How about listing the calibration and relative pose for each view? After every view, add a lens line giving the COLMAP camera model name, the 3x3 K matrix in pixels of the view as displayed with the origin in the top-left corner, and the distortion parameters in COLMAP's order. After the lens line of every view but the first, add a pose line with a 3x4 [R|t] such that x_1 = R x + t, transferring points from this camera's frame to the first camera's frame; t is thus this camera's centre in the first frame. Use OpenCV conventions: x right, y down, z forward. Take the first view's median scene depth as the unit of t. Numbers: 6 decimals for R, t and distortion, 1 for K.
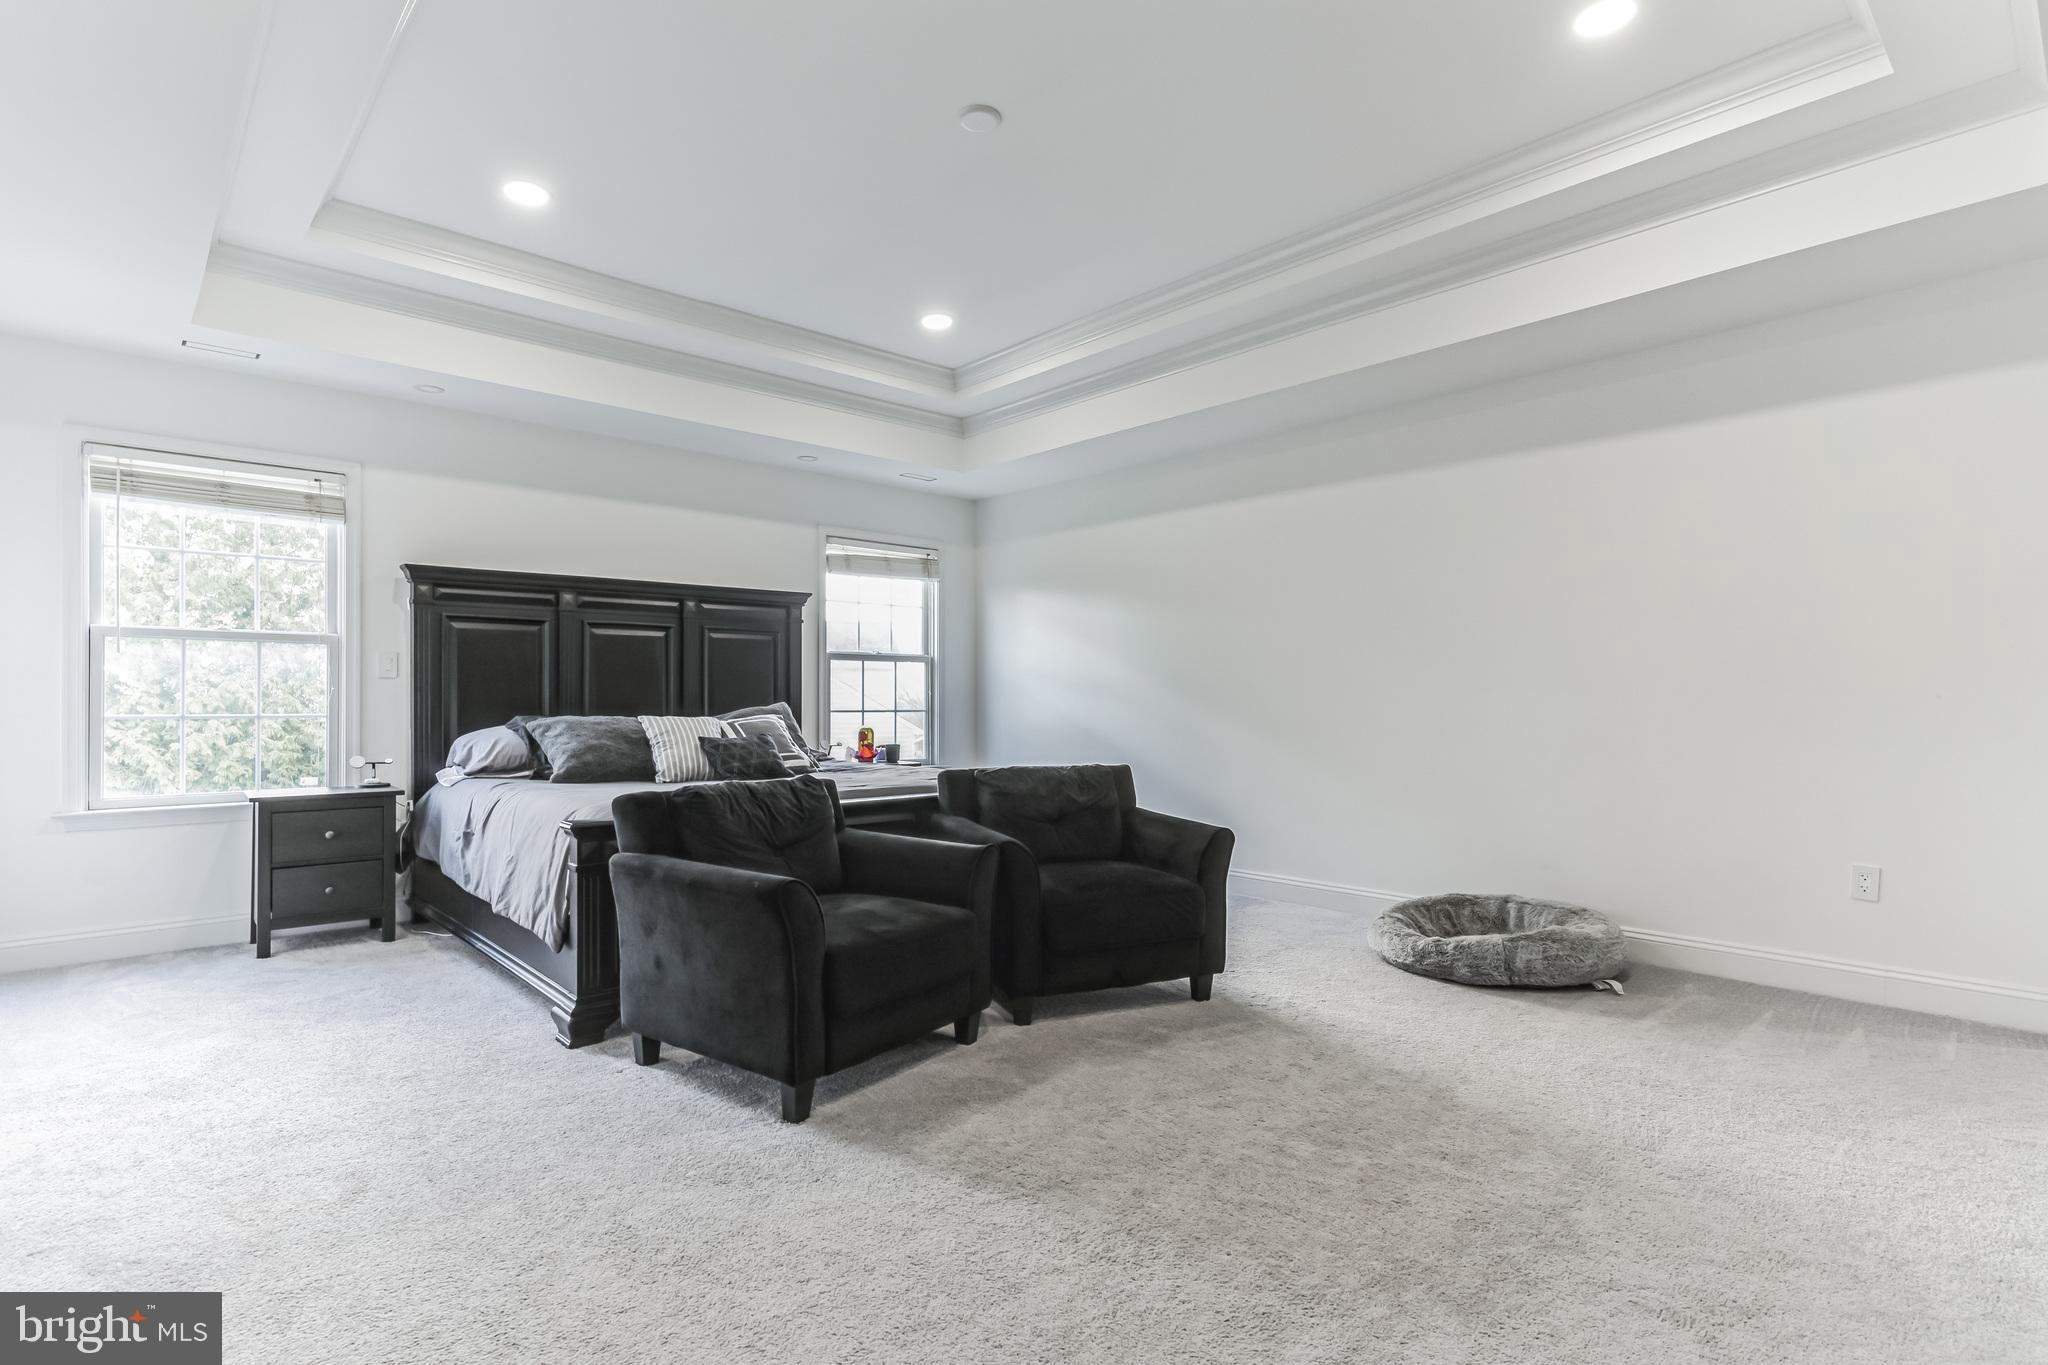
lens RADIAL K [[1001.9, 0, 1024.0], [0, 1001.9, 682.5], [0, 0, 1]] dist [-0.001286, -0.000482]
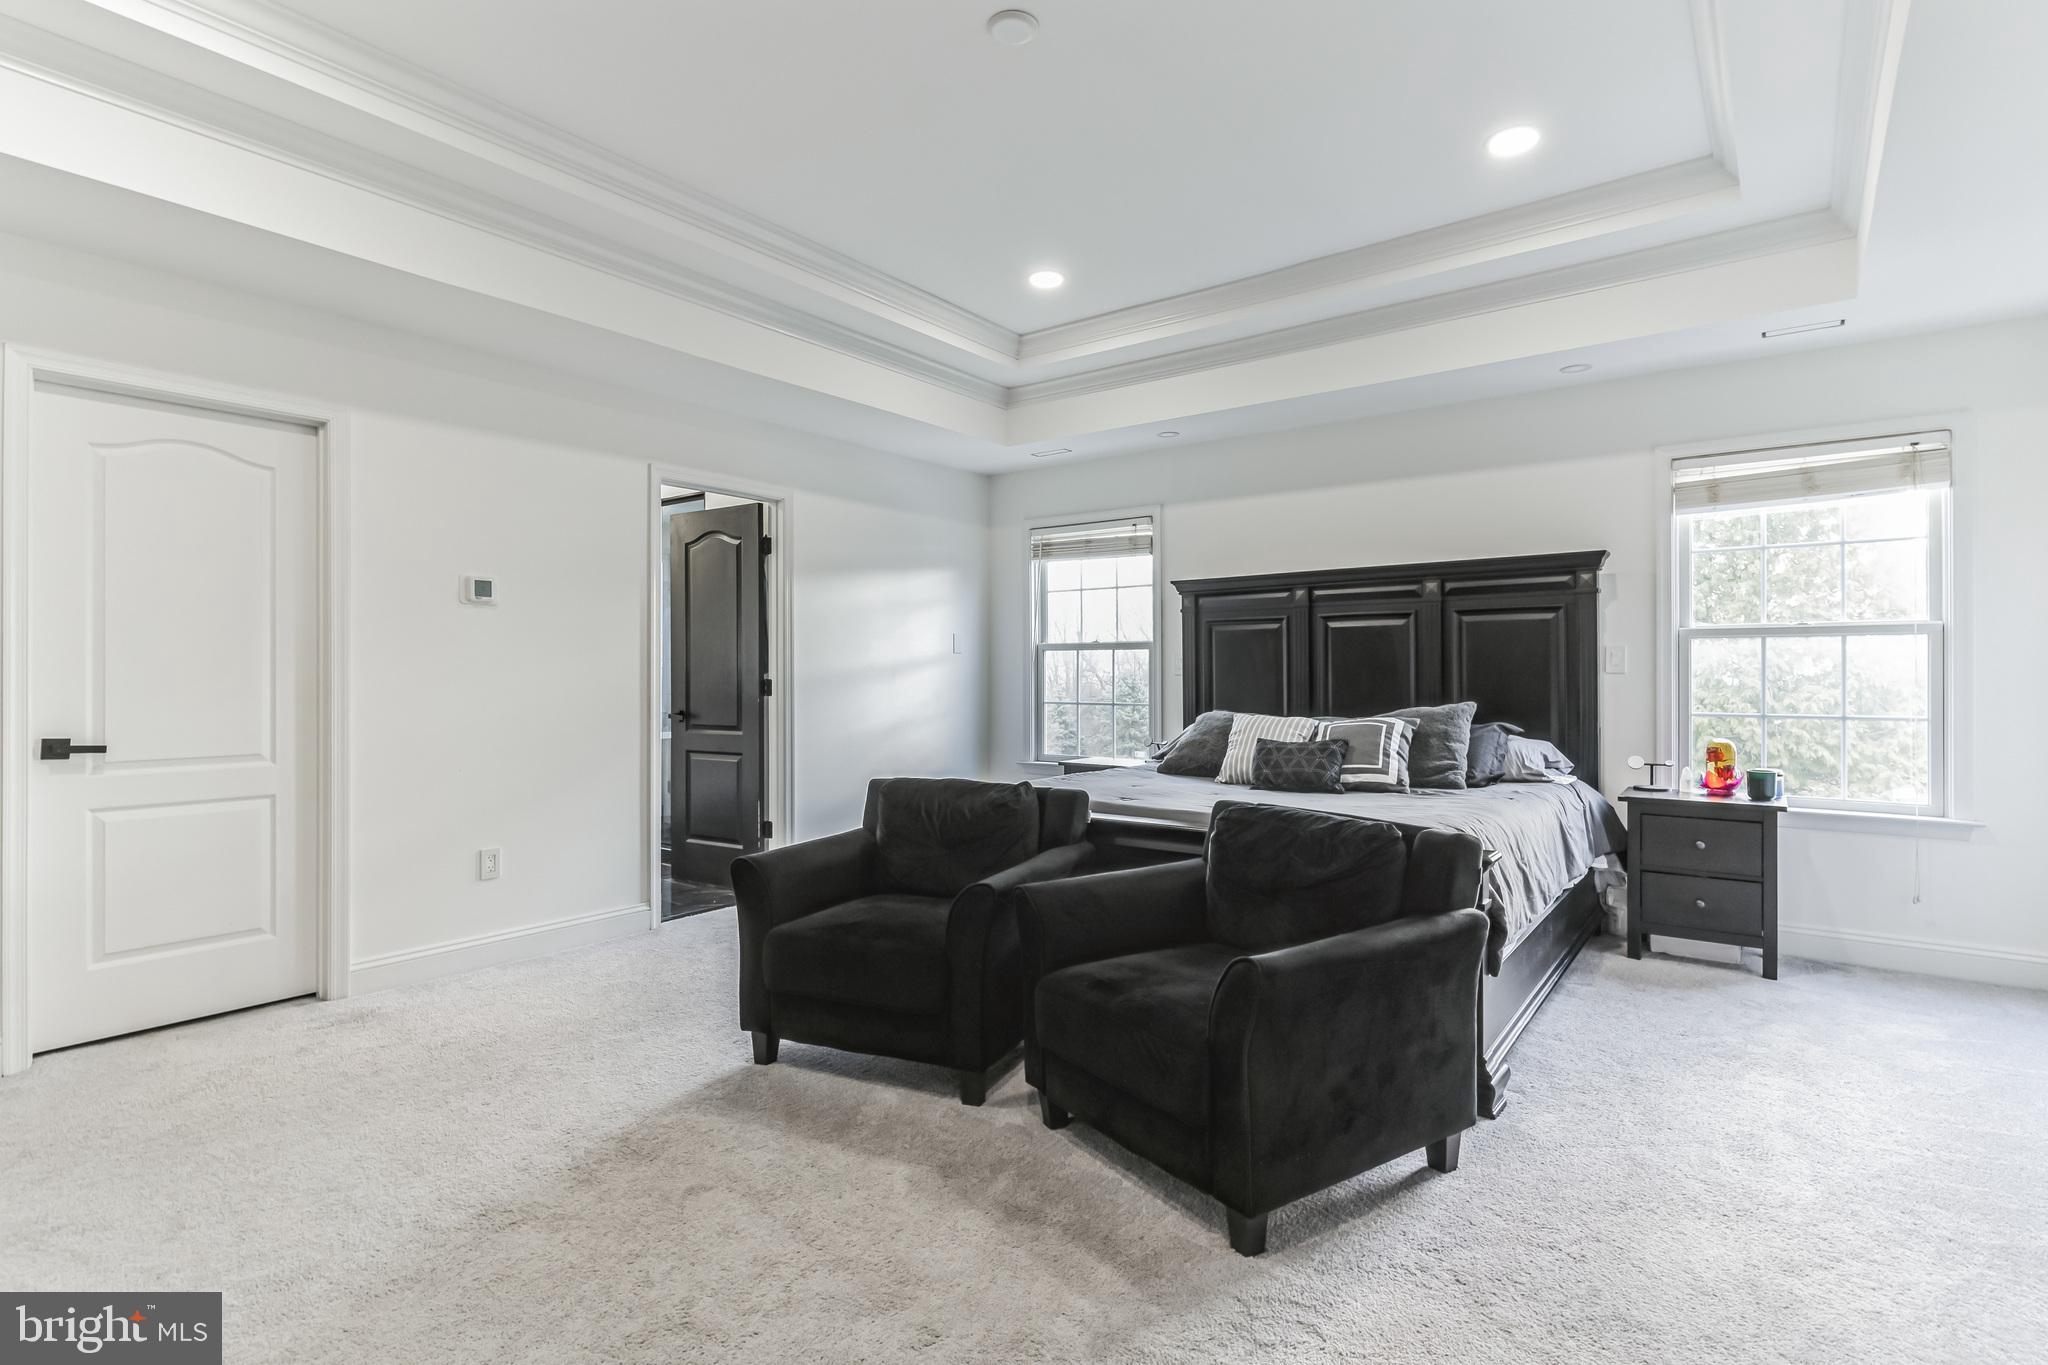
lens RADIAL K [[1001.9, 0, 1024.0], [0, 1001.9, 682.5], [0, 0, 1]] dist [-0.001286, -0.000482]
pose [[0.179813, 0.001534, -0.983700, 0.500214], [0.012455, 0.999915, 0.003836, -0.002851], [0.983622, -0.012942, 0.179778, 0.556136]]
